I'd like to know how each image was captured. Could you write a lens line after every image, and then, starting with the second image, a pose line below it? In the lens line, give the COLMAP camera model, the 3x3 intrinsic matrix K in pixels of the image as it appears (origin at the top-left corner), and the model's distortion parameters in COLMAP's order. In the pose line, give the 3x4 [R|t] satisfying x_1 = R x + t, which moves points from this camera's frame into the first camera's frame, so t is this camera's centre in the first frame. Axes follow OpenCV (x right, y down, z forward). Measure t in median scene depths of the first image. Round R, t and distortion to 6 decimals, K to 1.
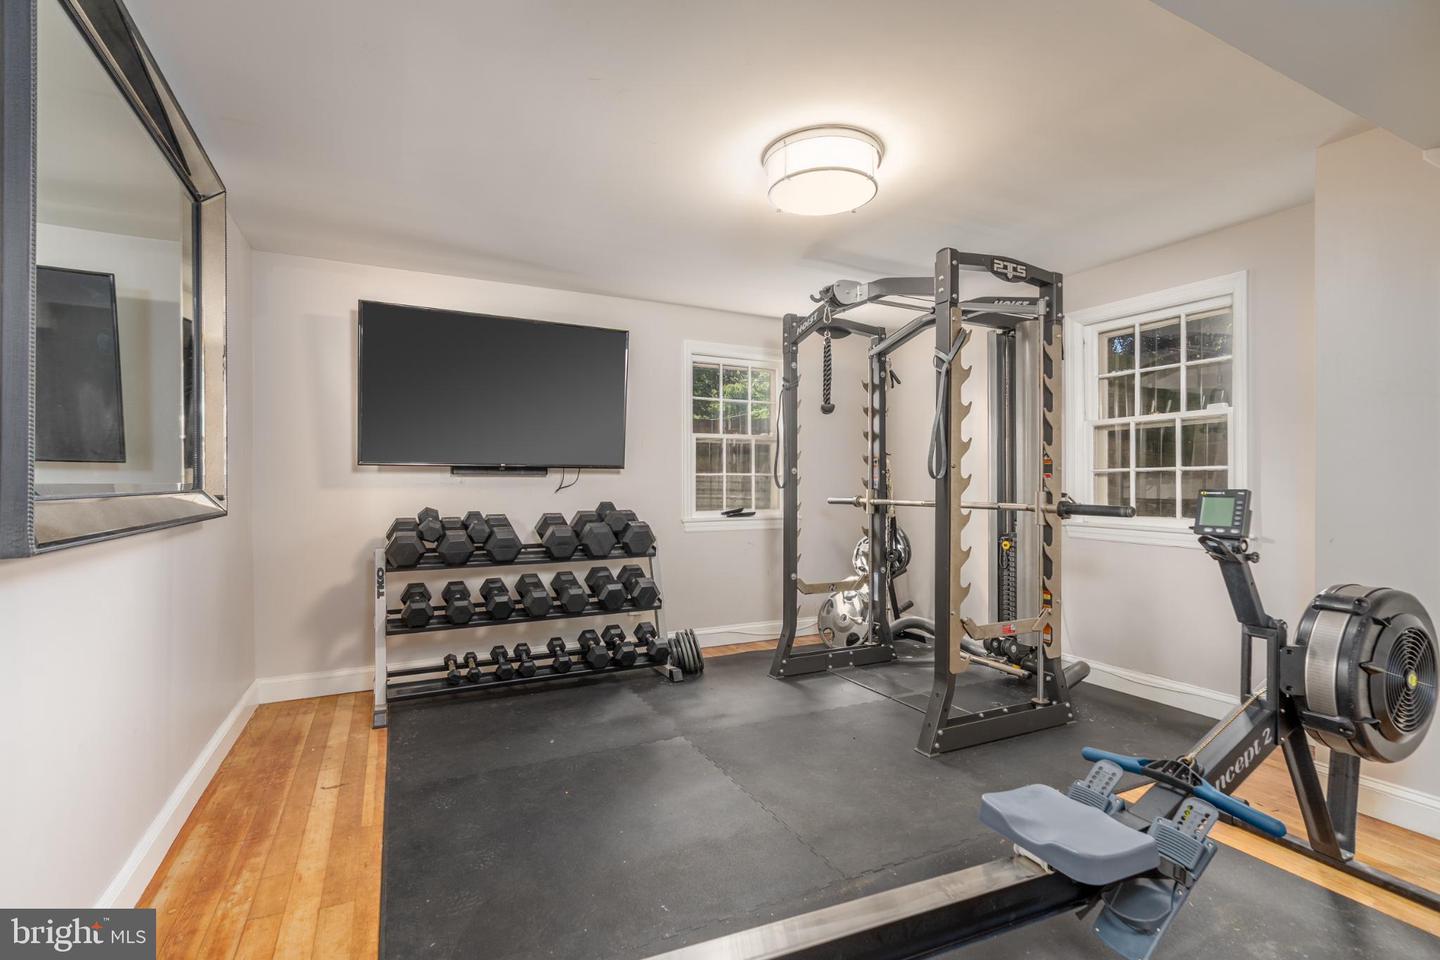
lens RADIAL K [[660.9, 0, 723.7], [0, 660.9, 480.6], [0, 0, 1]] dist [-0.000640, -0.000063]
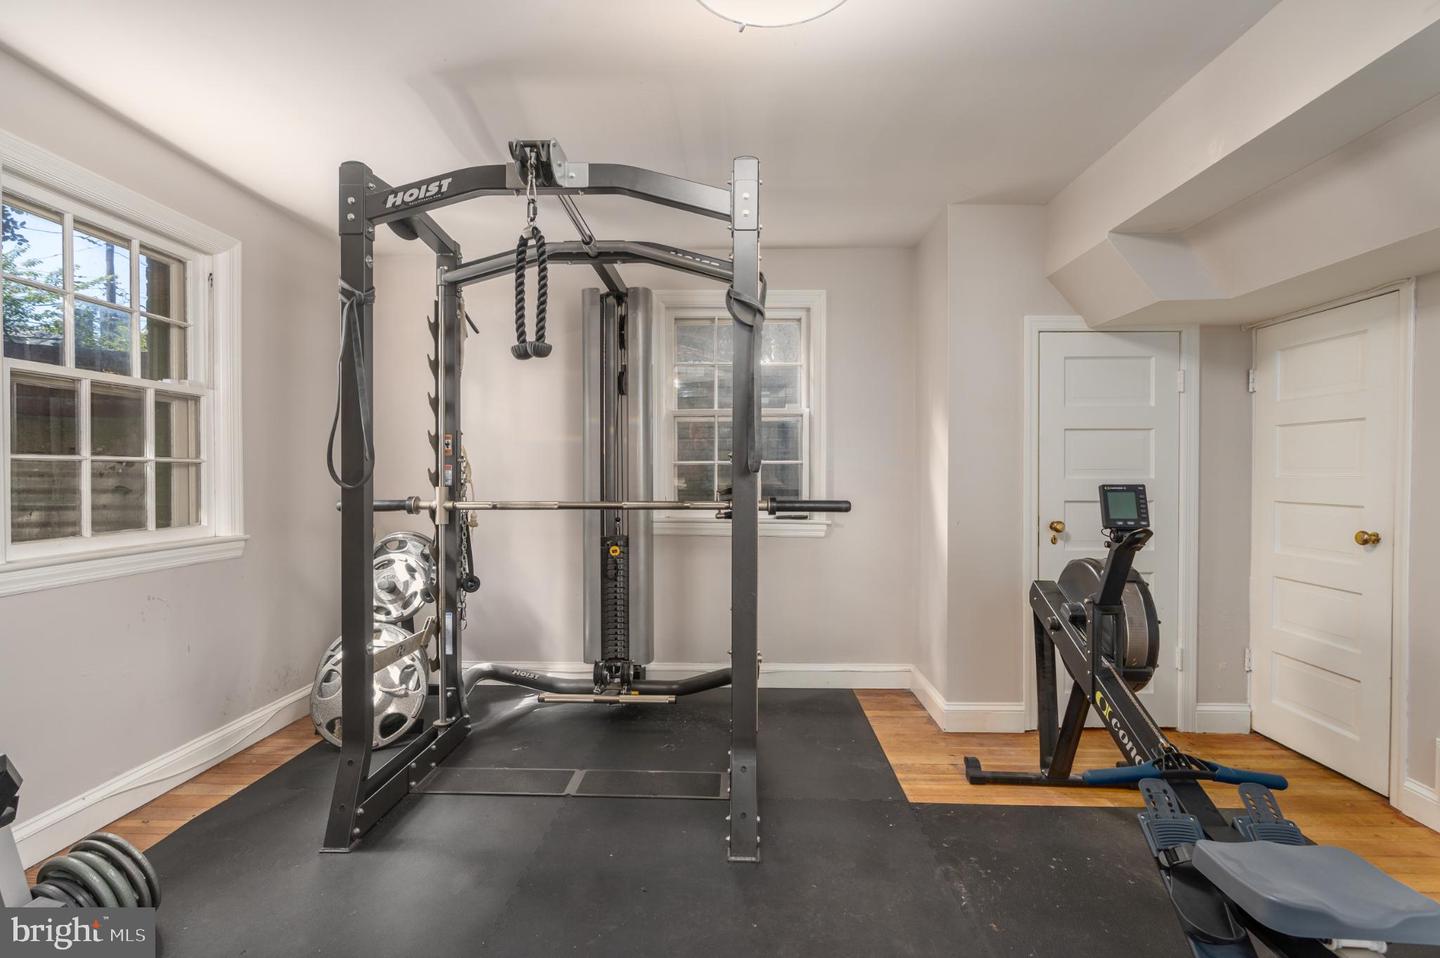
lens RADIAL K [[661.5, 0, 717.0], [0, 661.5, 464.9], [0, 0, 1]] dist [-0.001671, 0.000513]
pose [[0.464796, 0.010289, 0.885358, -0.237864], [-0.005104, 0.999947, -0.008941, -0.003149], [-0.885403, -0.000364, 0.464824, 0.490781]]
